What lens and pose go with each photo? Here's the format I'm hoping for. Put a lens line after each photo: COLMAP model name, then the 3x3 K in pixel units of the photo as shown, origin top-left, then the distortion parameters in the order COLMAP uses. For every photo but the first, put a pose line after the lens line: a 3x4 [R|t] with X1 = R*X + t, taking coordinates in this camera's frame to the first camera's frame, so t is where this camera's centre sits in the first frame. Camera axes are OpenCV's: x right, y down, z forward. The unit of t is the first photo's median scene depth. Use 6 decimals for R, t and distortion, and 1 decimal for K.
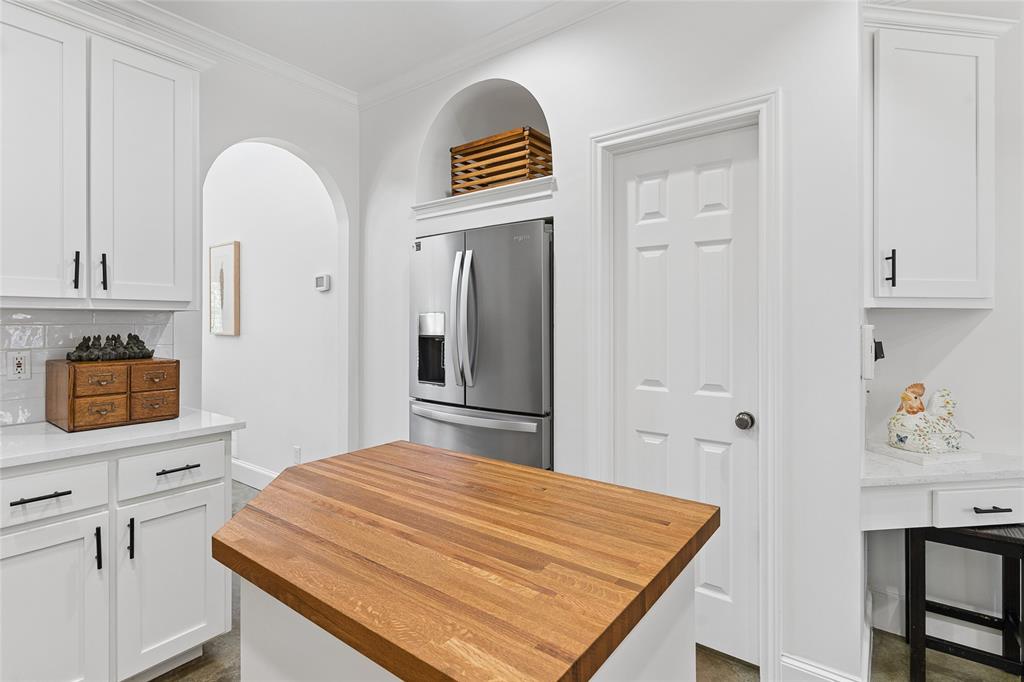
lens RADIAL K [[499.9, 0, 514.8], [0, 499.9, 333.1], [0, 0, 1]] dist [0.004614, -0.001209]
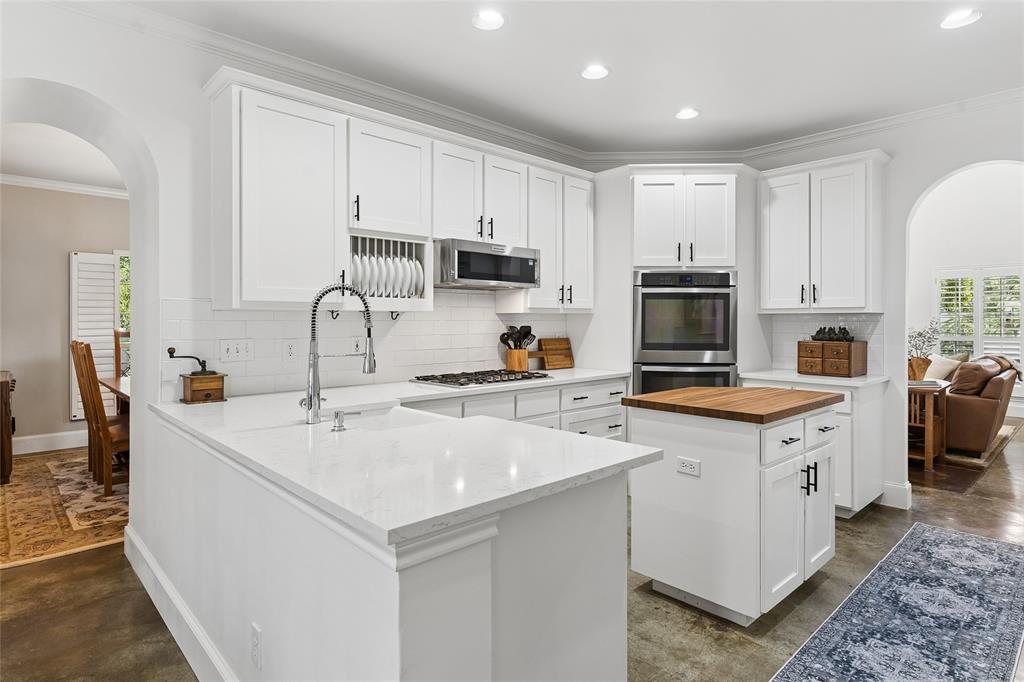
lens RADIAL K [[543.5, 0, 483.4], [0, 543.5, 326.7], [0, 0, 1]] dist [0.014614, -0.001398]
pose [[-0.203437, 0.007221, -0.979061, 3.499420], [-0.014140, 0.999847, 0.010312, 0.001889], [0.978986, 0.015942, -0.203304, 0.382571]]
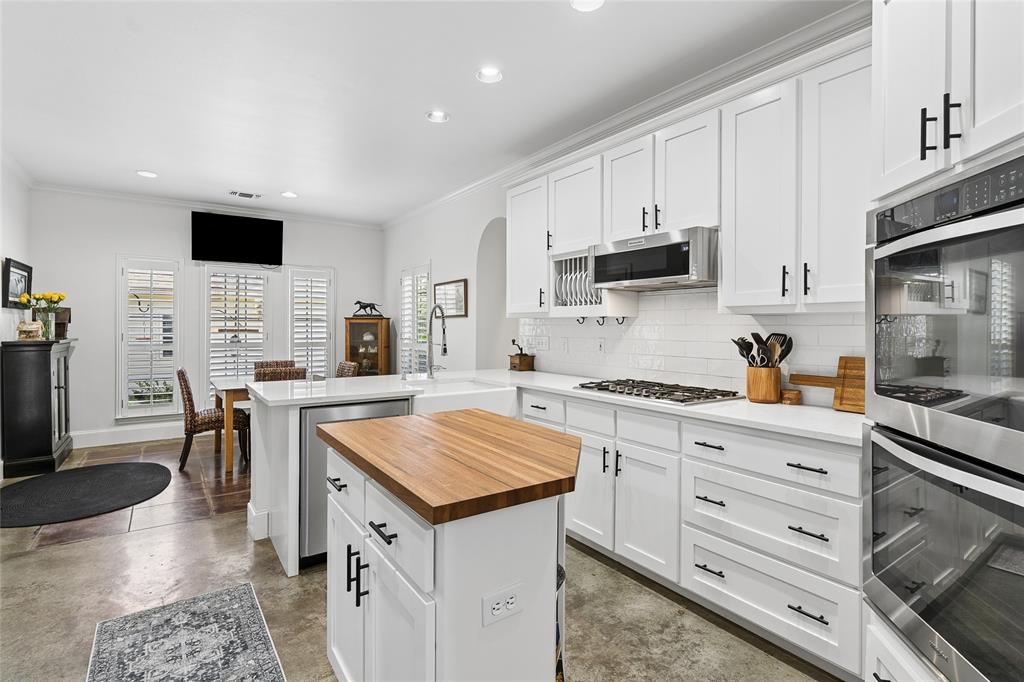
lens RADIAL K [[499.9, 0, 509.7], [0, 499.9, 322.2], [0, 0, 1]] dist [0.004614, -0.001209]
pose [[-0.949608, -0.004389, 0.313410, -1.088155], [-0.002514, 0.999976, 0.006385, -0.041080], [-0.313431, 0.005275, -0.949596, 3.246875]]
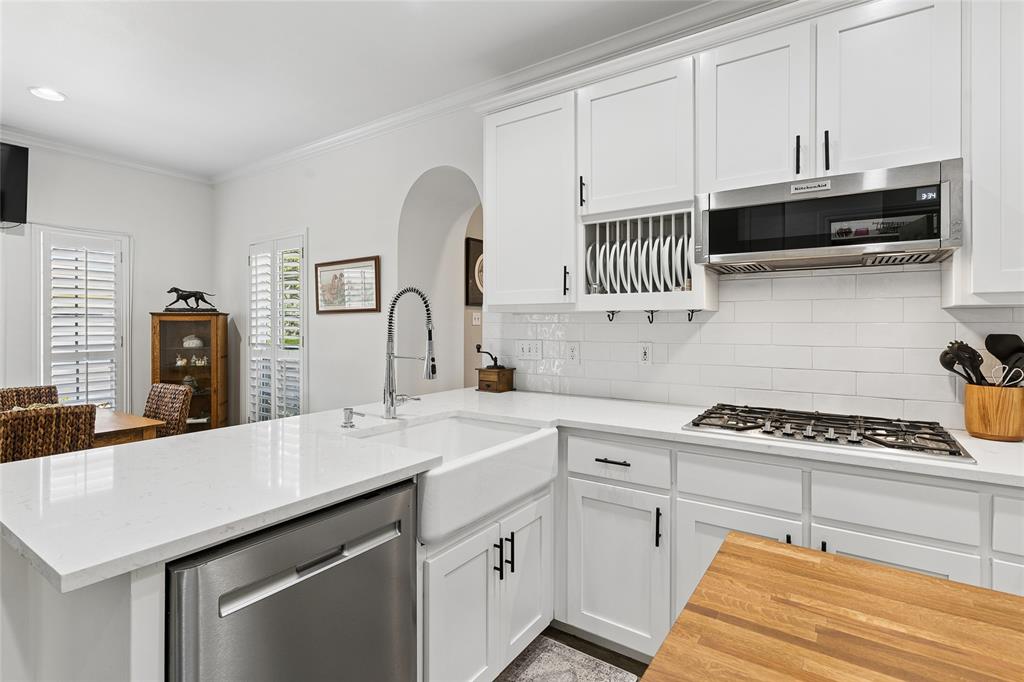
lens RADIAL K [[499.9, 0, 515.7], [0, 499.9, 320.6], [0, 0, 1]] dist [0.004614, -0.001209]
pose [[-0.998768, -0.003420, -0.049502, 0.548017], [-0.003706, 0.999977, 0.005682, -0.017029], [0.049482, 0.005858, -0.998758, 1.696697]]
